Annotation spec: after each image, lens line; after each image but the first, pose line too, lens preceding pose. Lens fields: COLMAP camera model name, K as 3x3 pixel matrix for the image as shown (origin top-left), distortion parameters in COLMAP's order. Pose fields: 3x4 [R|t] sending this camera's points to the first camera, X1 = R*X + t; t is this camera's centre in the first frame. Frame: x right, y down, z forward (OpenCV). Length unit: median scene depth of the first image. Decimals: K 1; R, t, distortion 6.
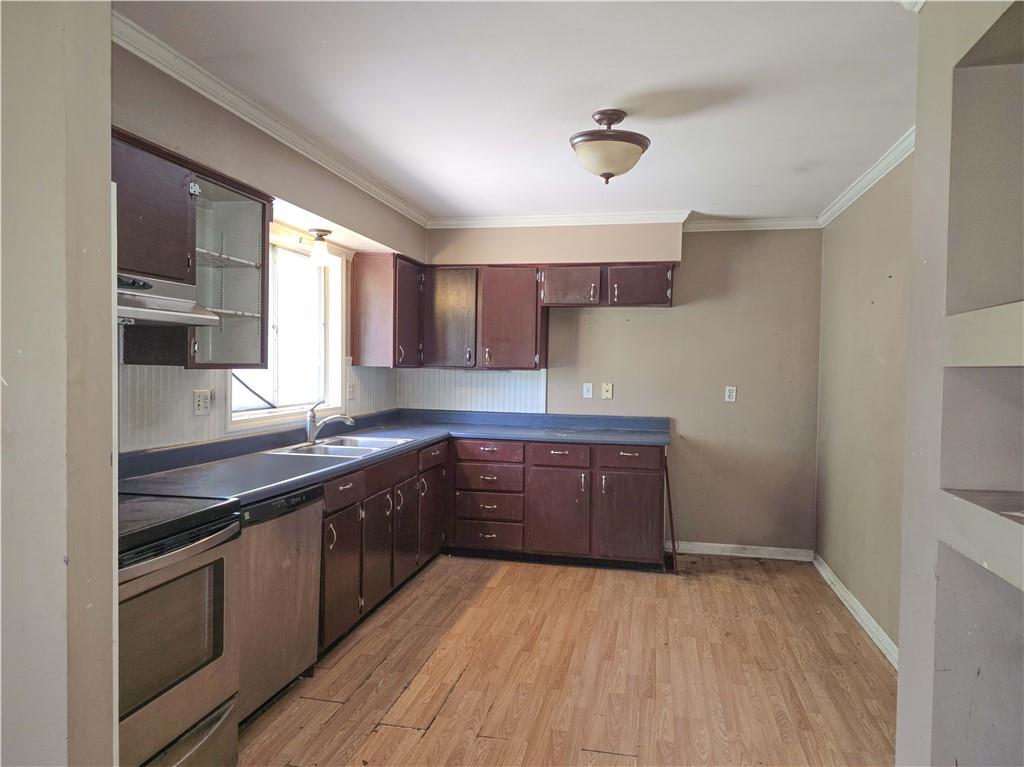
lens RADIAL K [[686.4, 0, 508.5], [0, 686.4, 384.2], [0, 0, 1]] dist [0.084998, -0.091317]
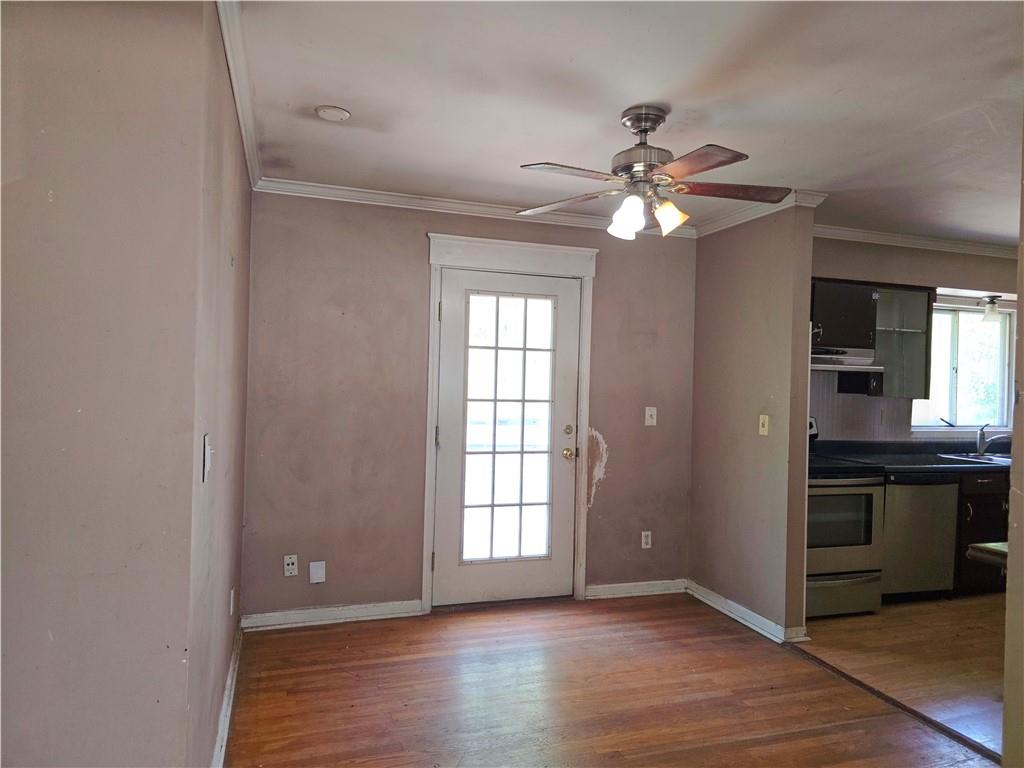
lens RADIAL K [[686.4, 0, 508.5], [0, 686.4, 384.7], [0, 0, 1]] dist [0.084998, -0.091317]
pose [[0.509596, 0.004228, -0.860403, 0.387785], [-0.044641, 0.998771, -0.021531, 0.018653], [0.859255, 0.049382, 0.509159, -0.453017]]
